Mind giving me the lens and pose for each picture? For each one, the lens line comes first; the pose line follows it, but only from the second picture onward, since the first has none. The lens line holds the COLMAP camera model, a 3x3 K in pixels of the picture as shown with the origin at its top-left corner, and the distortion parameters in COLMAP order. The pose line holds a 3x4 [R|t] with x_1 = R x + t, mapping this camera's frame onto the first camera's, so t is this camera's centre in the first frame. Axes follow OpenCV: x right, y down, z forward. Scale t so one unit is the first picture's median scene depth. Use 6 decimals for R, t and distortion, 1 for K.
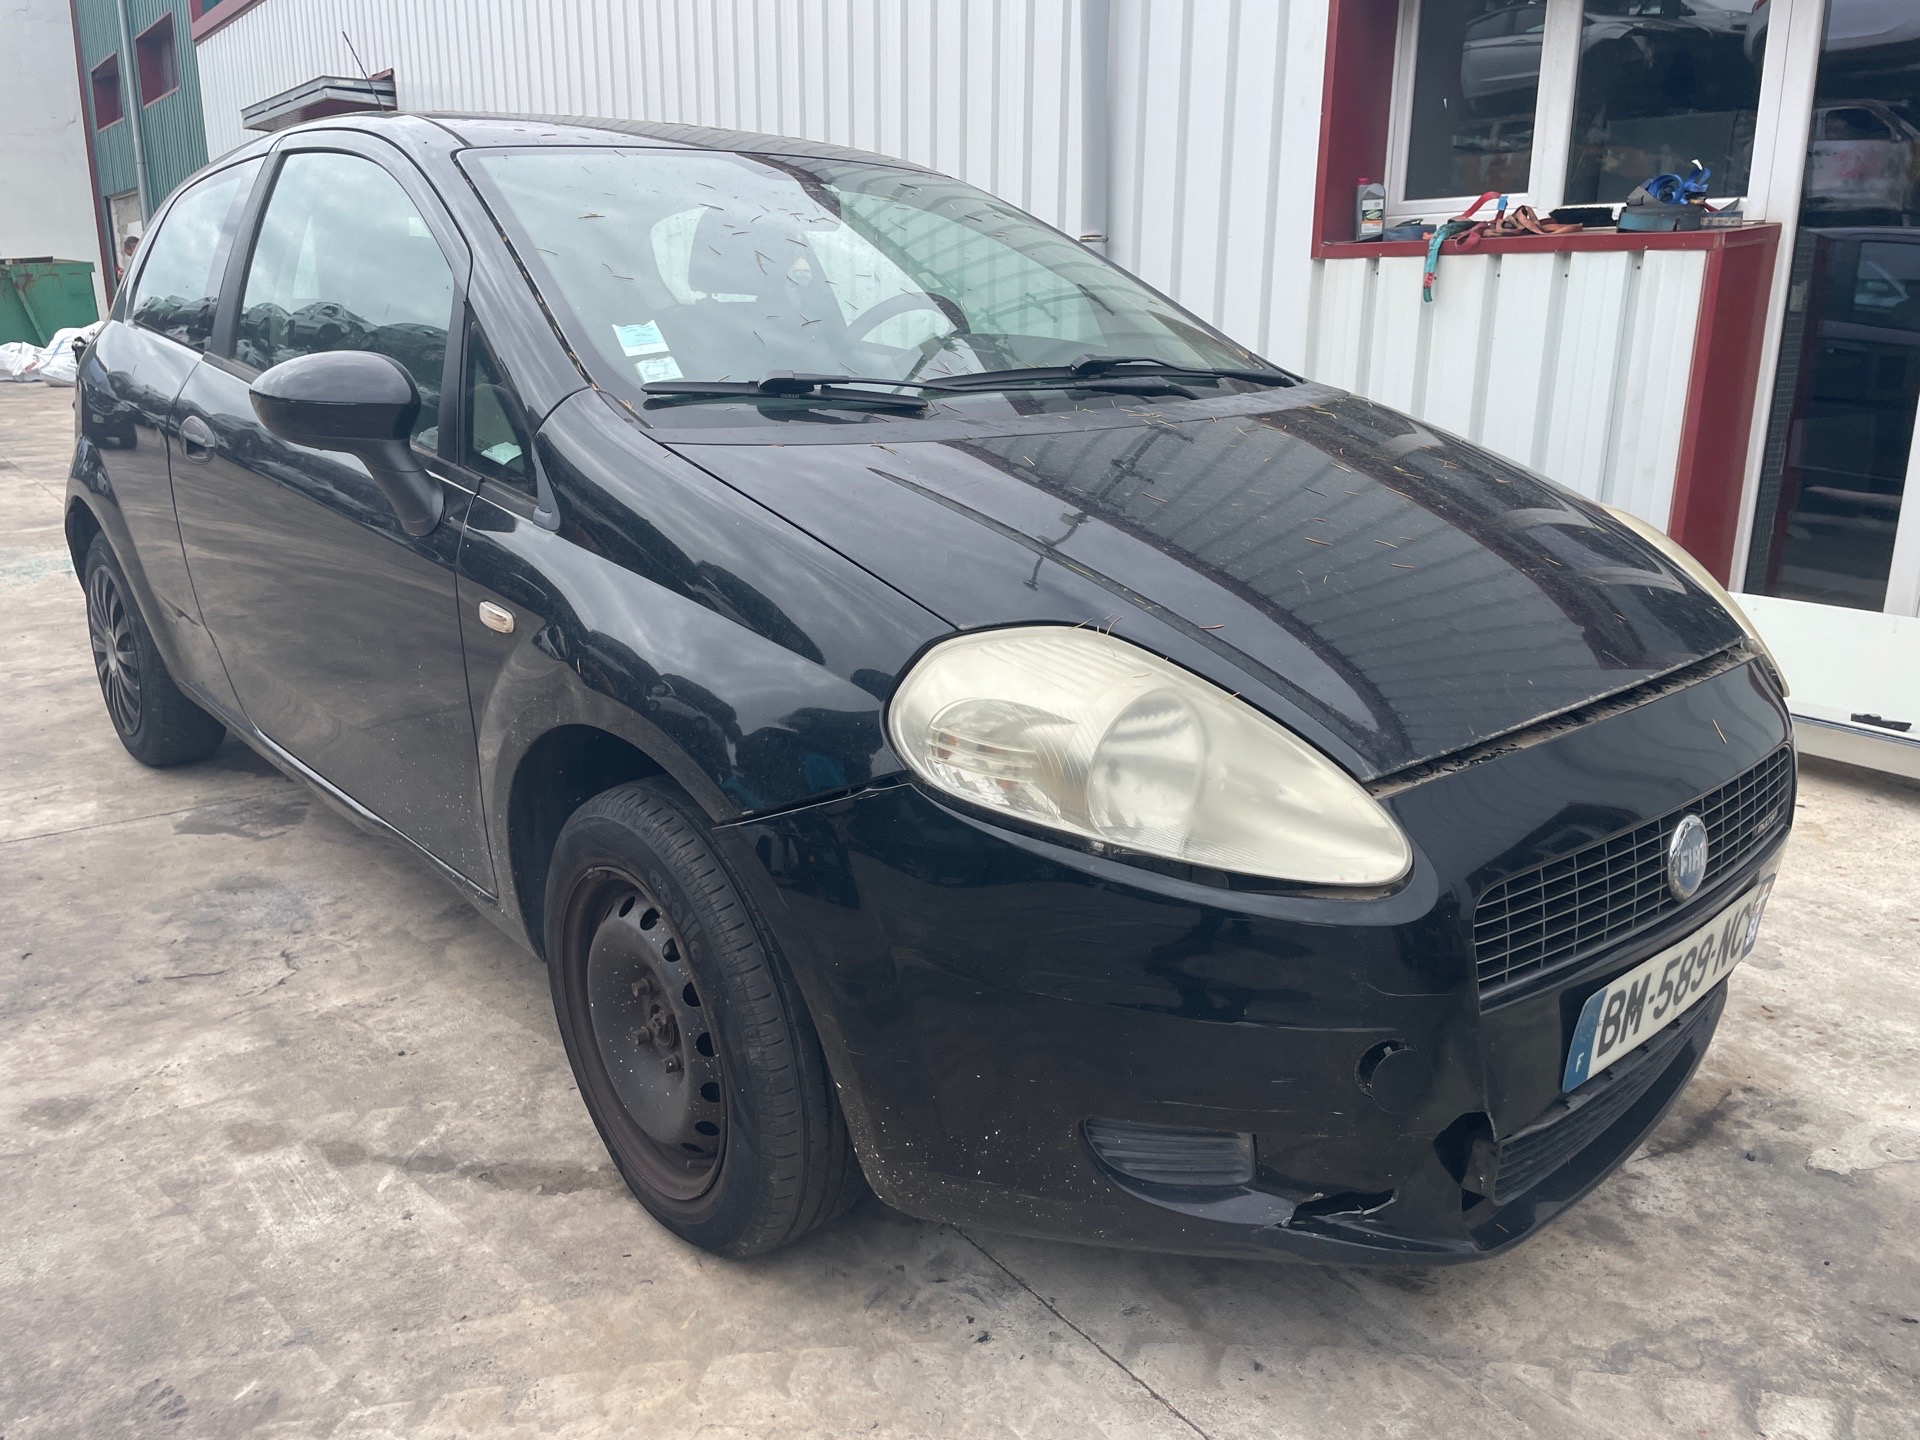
lens RADIAL K [[1434.7, 0, 960.0], [0, 1434.7, 720.0], [0, 0, 1]] dist [0.087317, -0.116651]
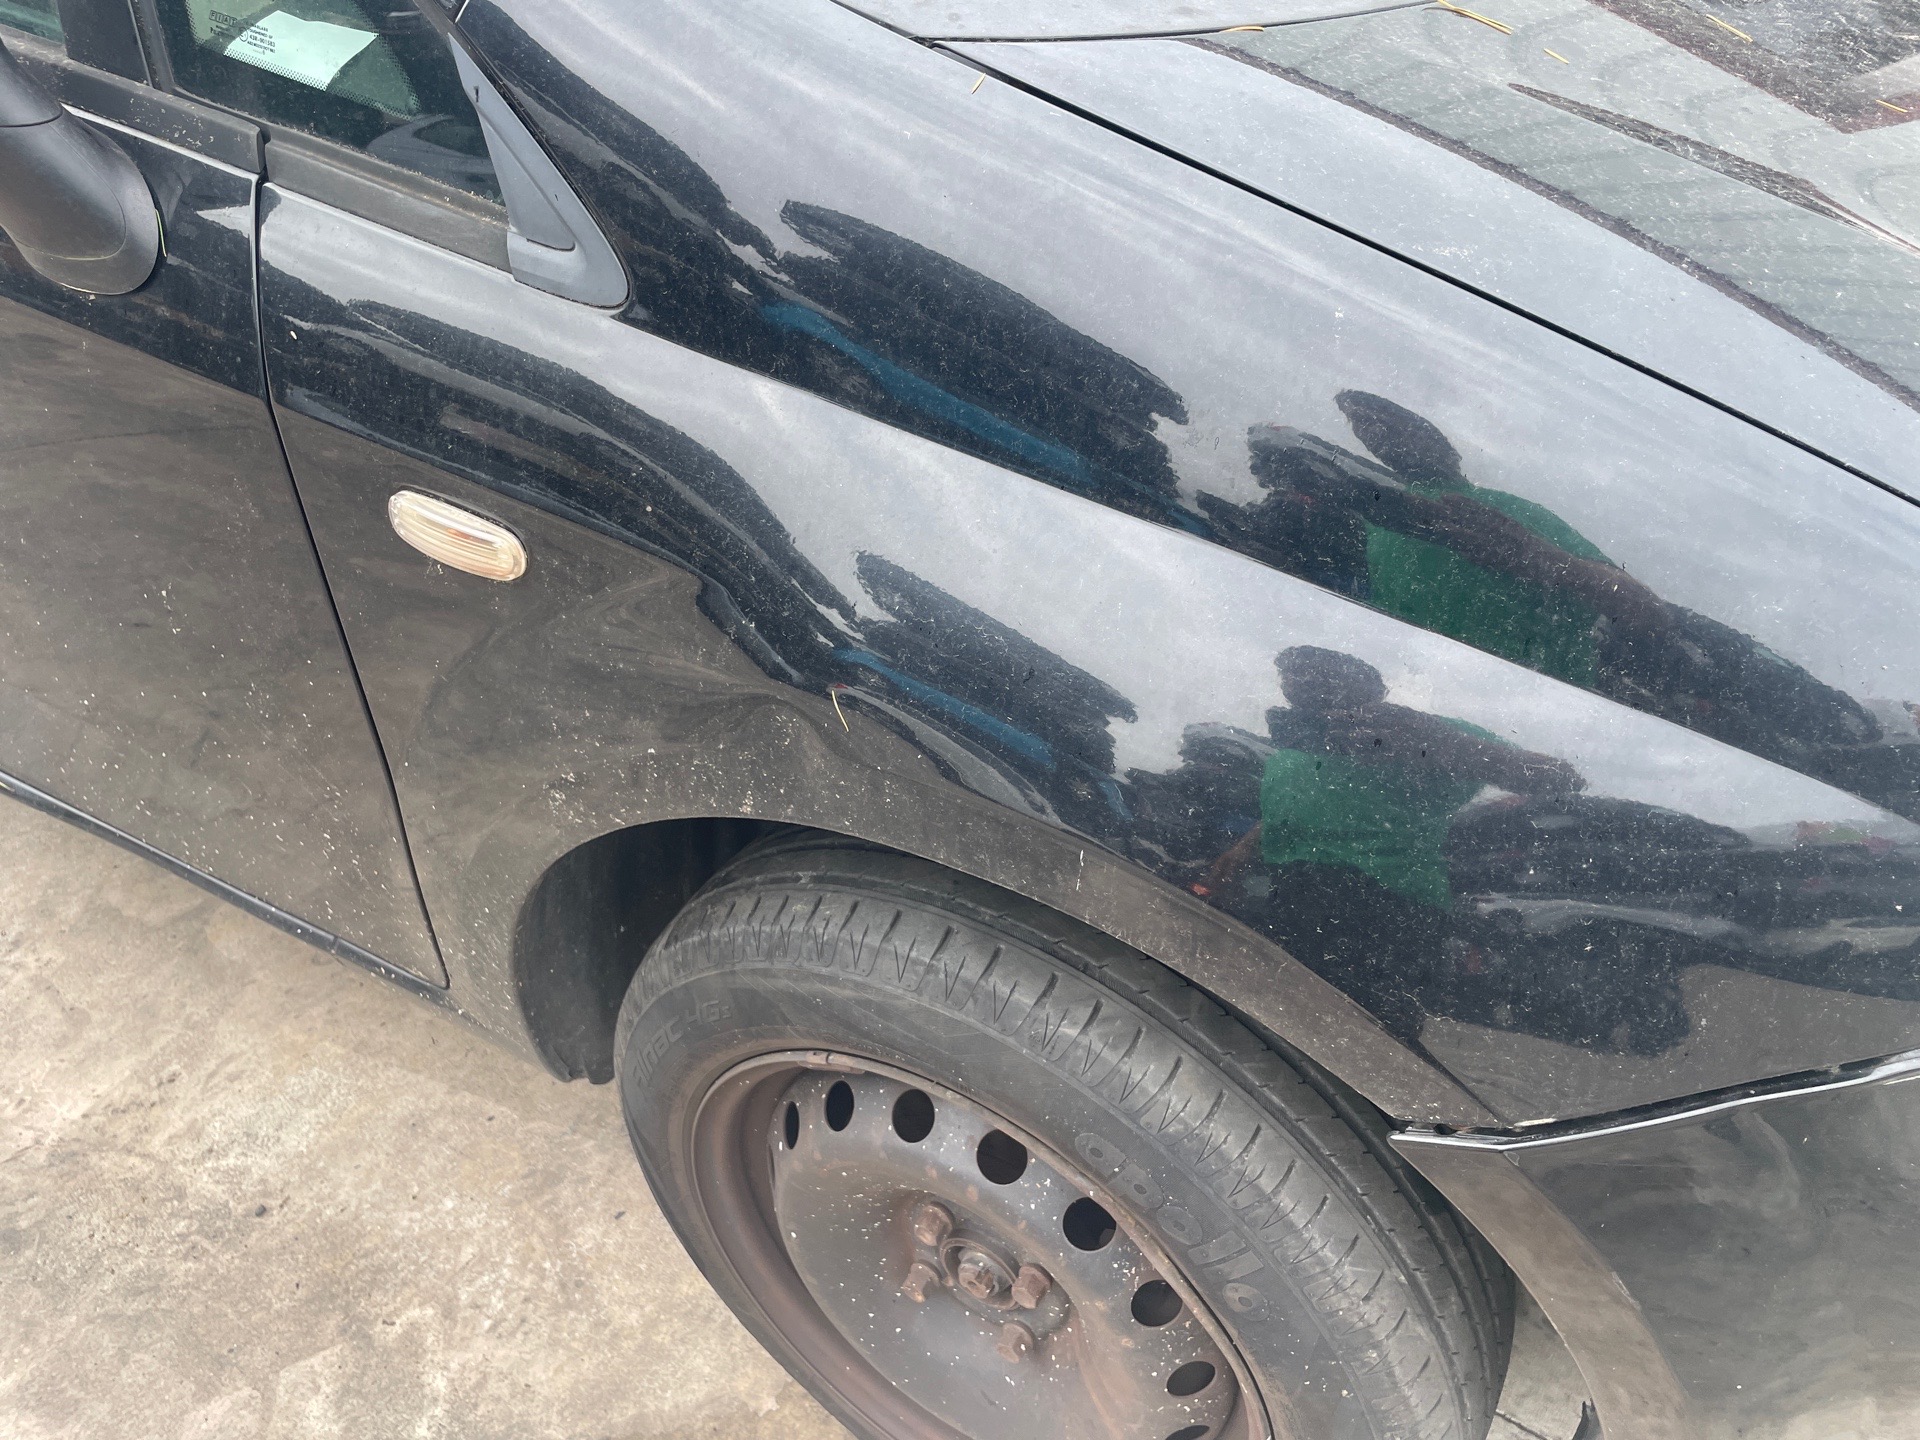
lens RADIAL K [[1491.6, 0, 960.0], [0, 1491.6, 720.0], [0, 0, 1]] dist [-0.000015, -0.002778]
pose [[0.943509, -0.191723, 0.270247, -0.289264], [0.082614, 0.925958, 0.368478, -0.150860], [-0.320883, -0.325336, 0.889489, 0.542438]]
